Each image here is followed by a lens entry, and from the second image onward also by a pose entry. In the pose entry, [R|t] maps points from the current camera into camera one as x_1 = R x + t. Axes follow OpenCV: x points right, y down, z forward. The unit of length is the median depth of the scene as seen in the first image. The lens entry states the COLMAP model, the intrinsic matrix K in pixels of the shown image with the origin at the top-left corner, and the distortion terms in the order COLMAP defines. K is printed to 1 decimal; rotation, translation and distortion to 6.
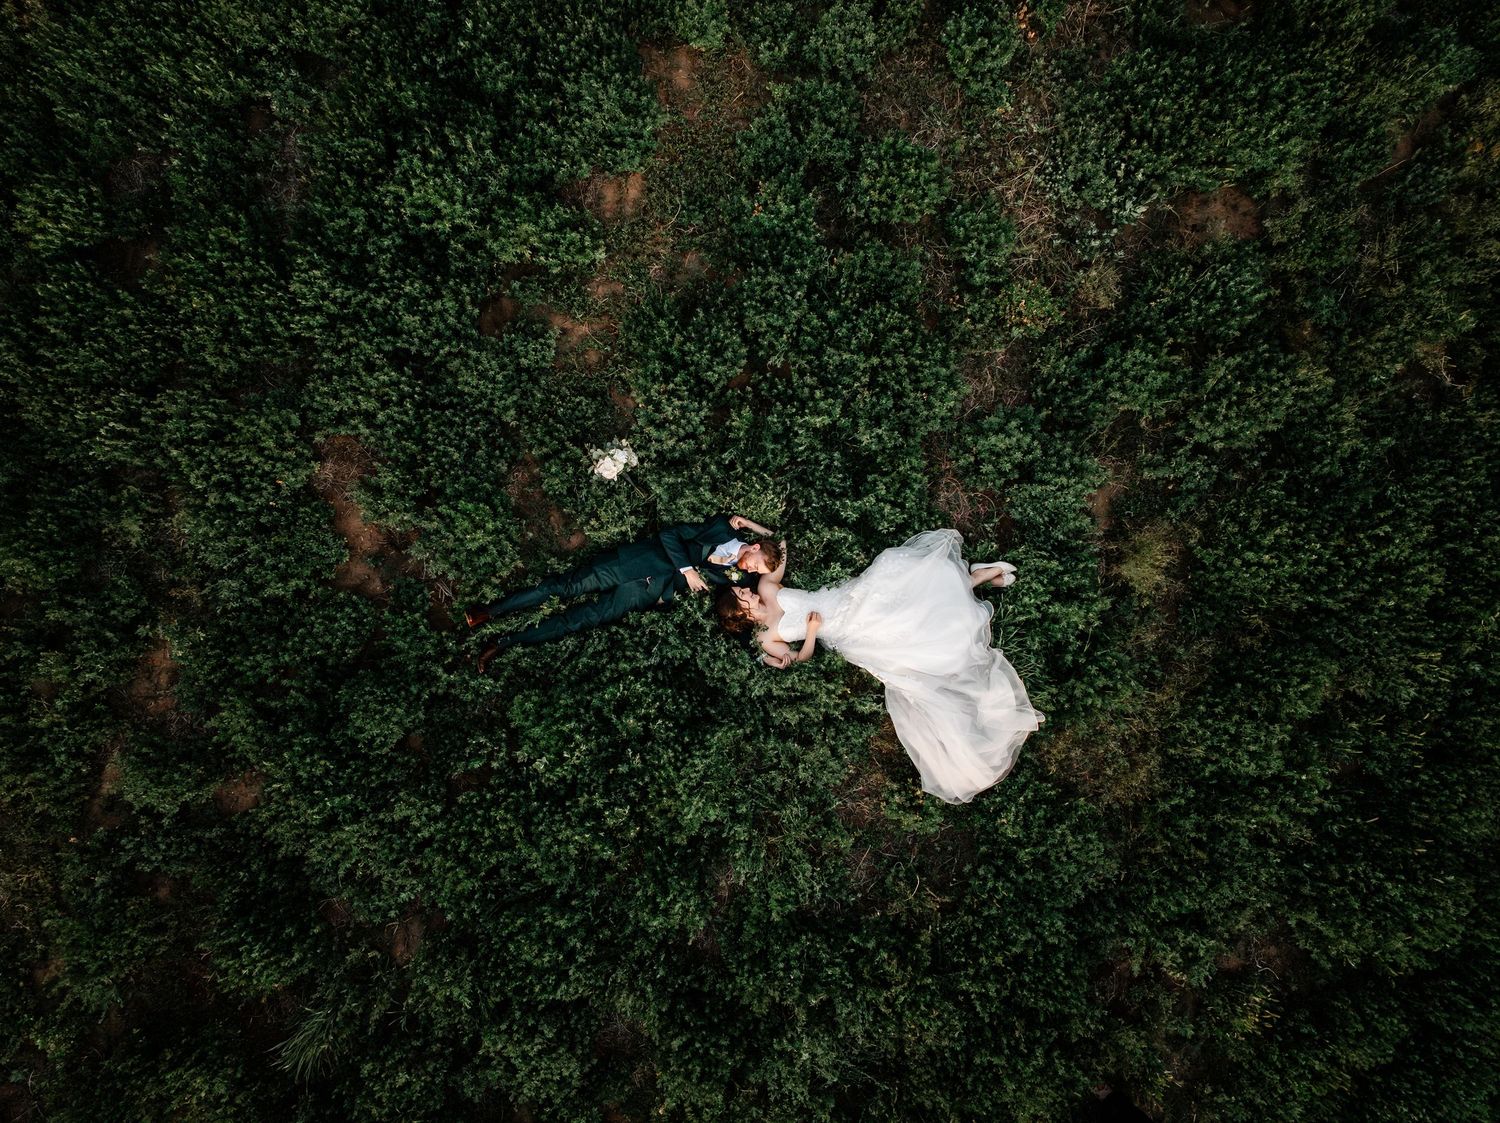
lens RADIAL K [[1053.5, 0, 749.3], [0, 1053.5, 560.8], [0, 0, 1]] dist [-0.037707, 0.009016]
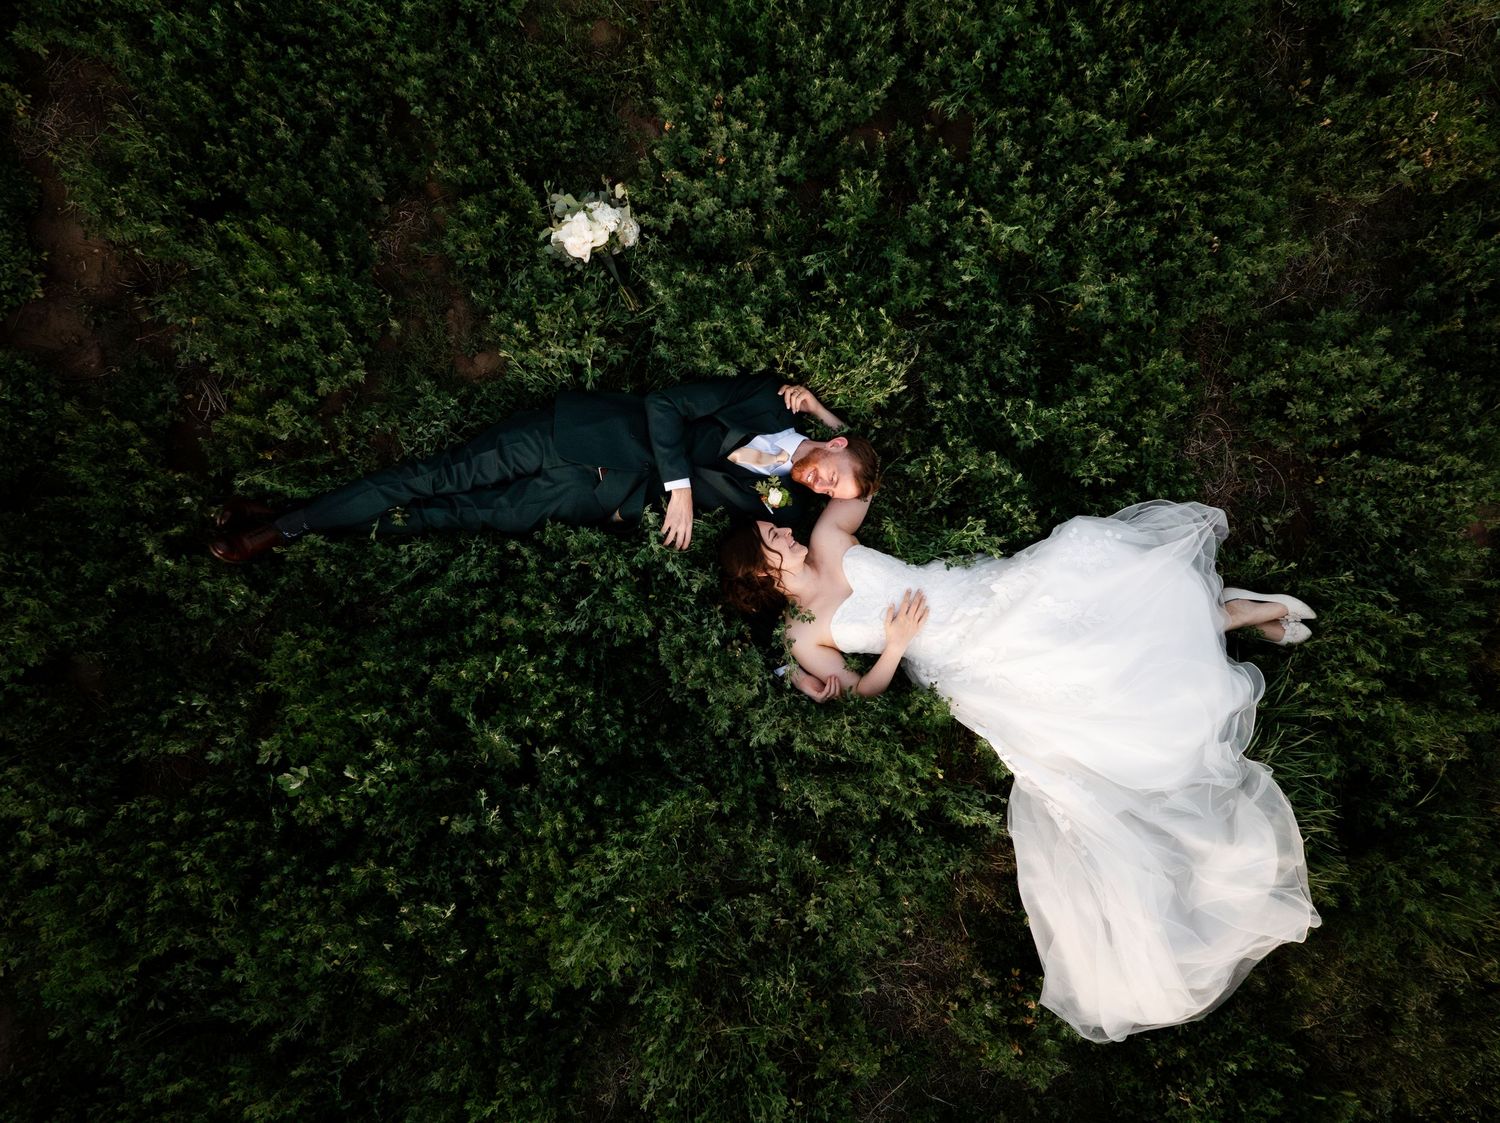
lens RADIAL K [[1053.5, 0, 748.8], [0, 1053.5, 562.2], [0, 0, 1]] dist [-0.037707, 0.009016]
pose [[0.973178, 0.229987, -0.005536, -0.015044], [-0.229934, 0.973166, 0.008902, 0.042344], [0.007435, -0.007391, 0.999945, 0.504947]]
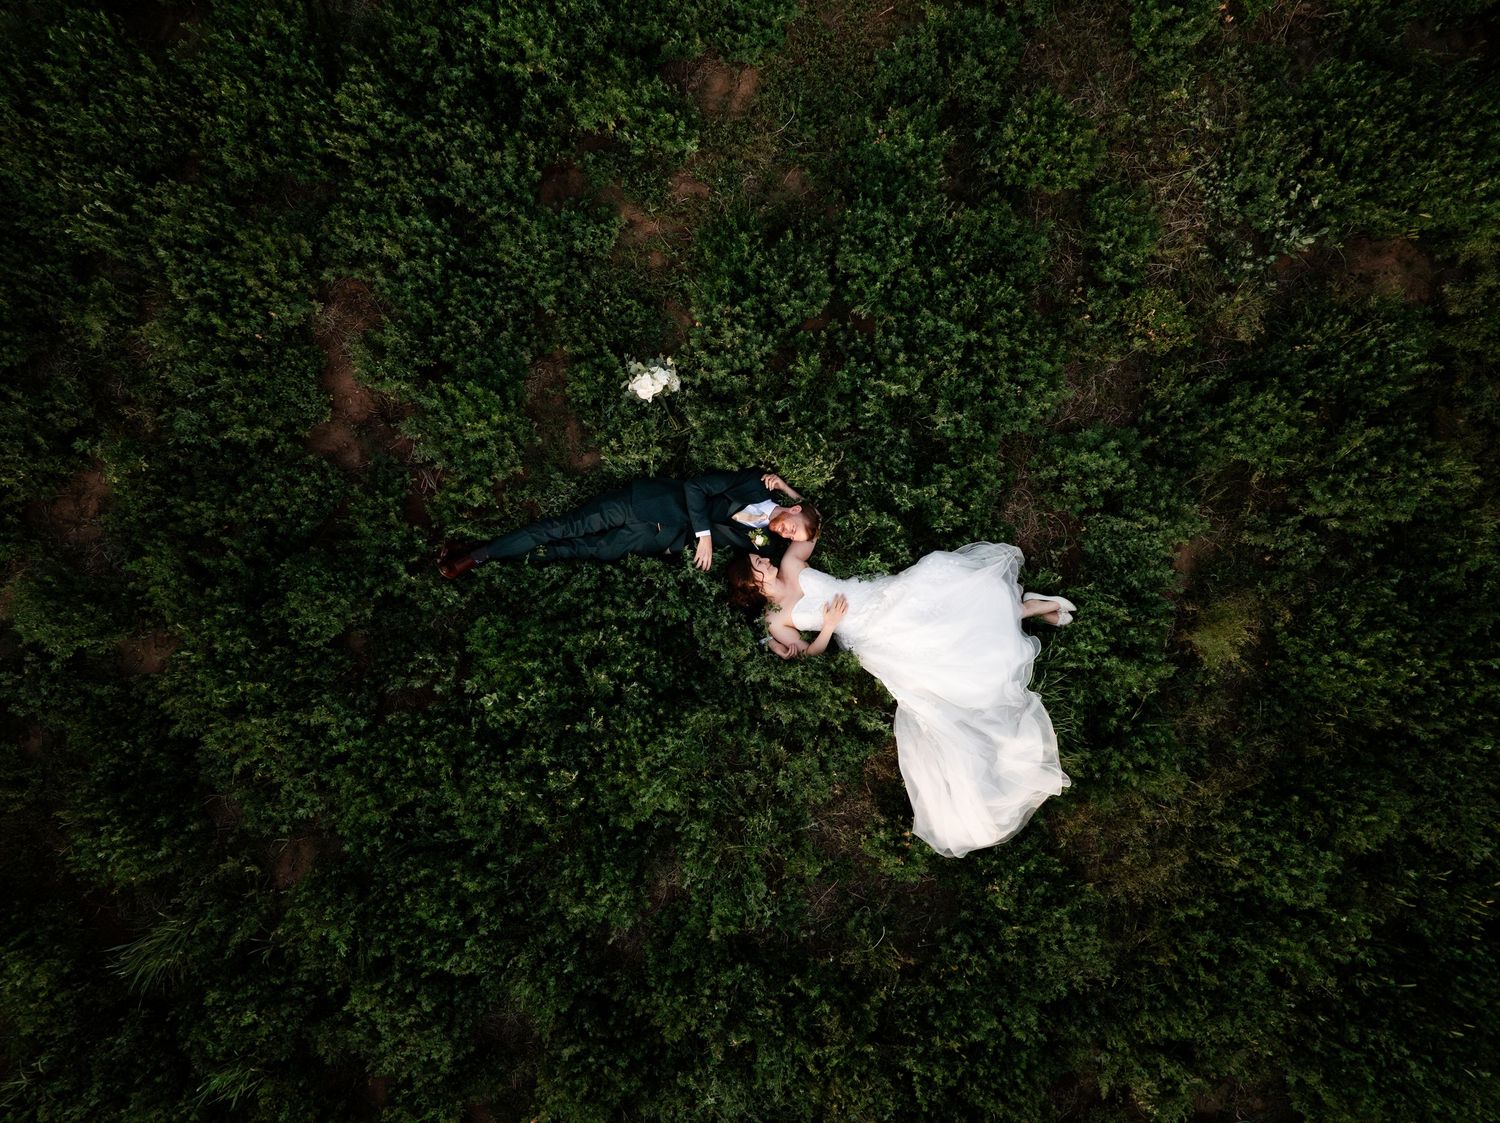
lens RADIAL K [[1053.5, 0, 747.5], [0, 1053.5, 559.8], [0, 0, 1]] dist [-0.037707, 0.009016]
pose [[0.973022, 0.230636, -0.005945, -0.013693], [-0.230608, 0.973034, 0.005053, 0.027354], [0.006950, -0.003546, 0.999970, 0.136219]]
